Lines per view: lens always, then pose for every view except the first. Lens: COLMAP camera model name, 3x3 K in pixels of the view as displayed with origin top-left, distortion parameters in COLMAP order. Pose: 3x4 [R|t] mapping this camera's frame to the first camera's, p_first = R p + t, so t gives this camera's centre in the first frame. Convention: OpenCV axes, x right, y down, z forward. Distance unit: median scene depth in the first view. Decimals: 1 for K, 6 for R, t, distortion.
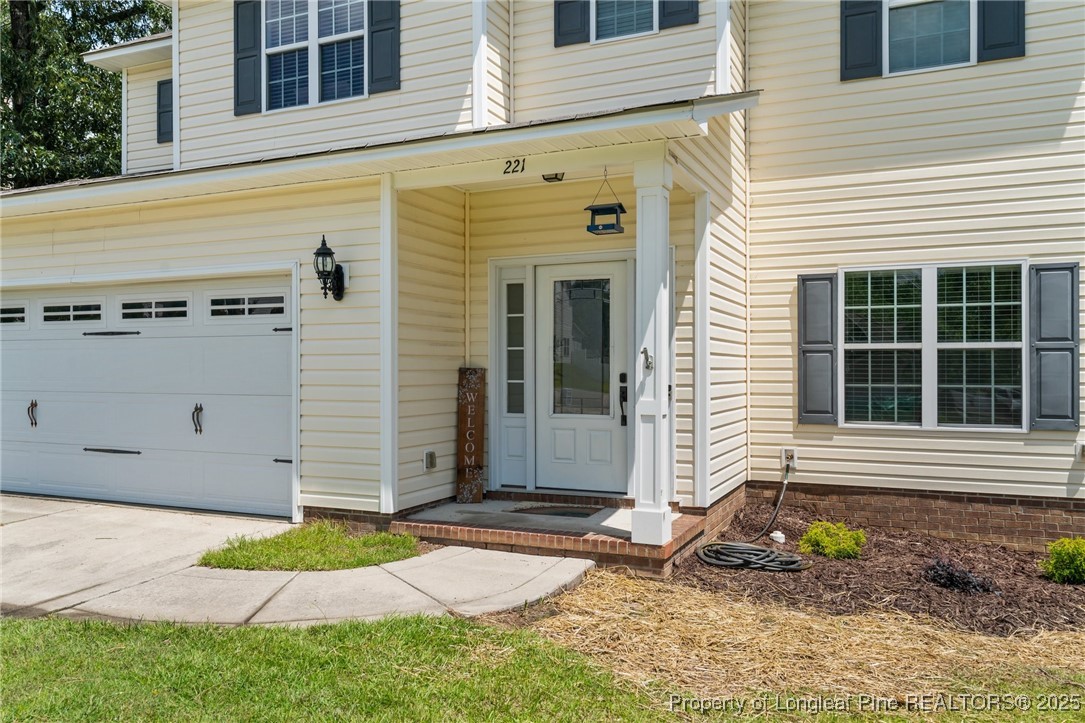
lens RADIAL K [[839.3, 0, 542.1], [0, 839.3, 364.0], [0, 0, 1]] dist [0.003332, 0.005050]
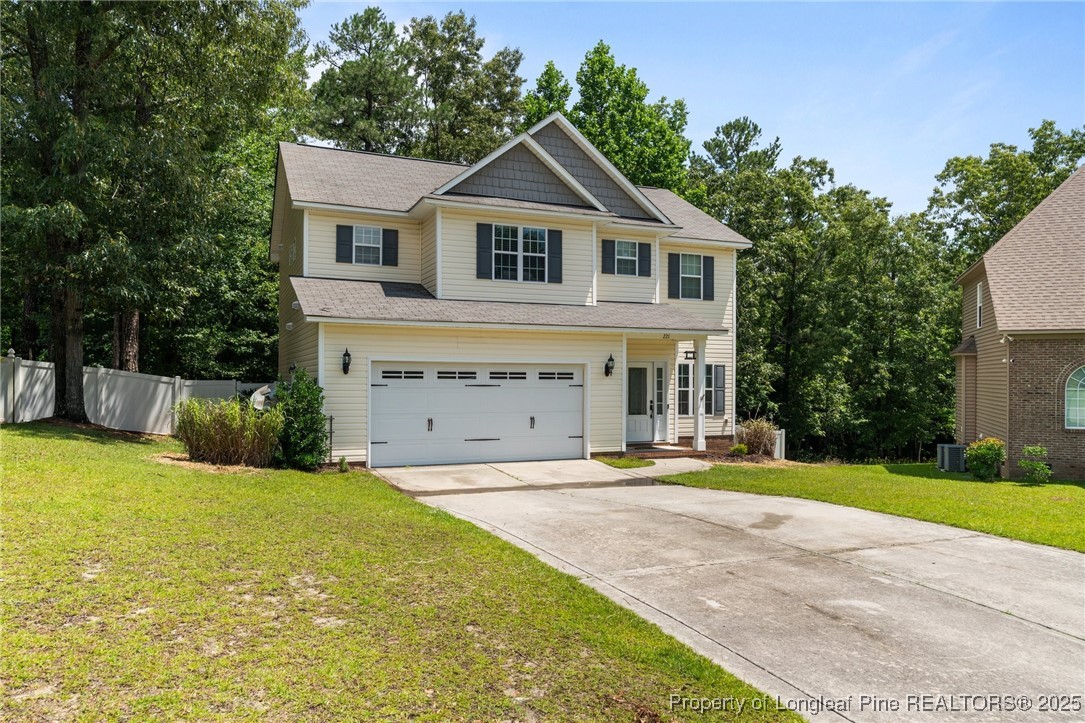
lens RADIAL K [[734.6, 0, 548.1], [0, 734.6, 377.1], [0, 0, 1]] dist [0.002360, -0.000027]
pose [[0.668329, 0.004927, 0.743850, -1.974634], [-0.008110, 0.999967, 0.000663, -0.066420], [-0.743822, -0.006475, 0.668347, -0.427452]]
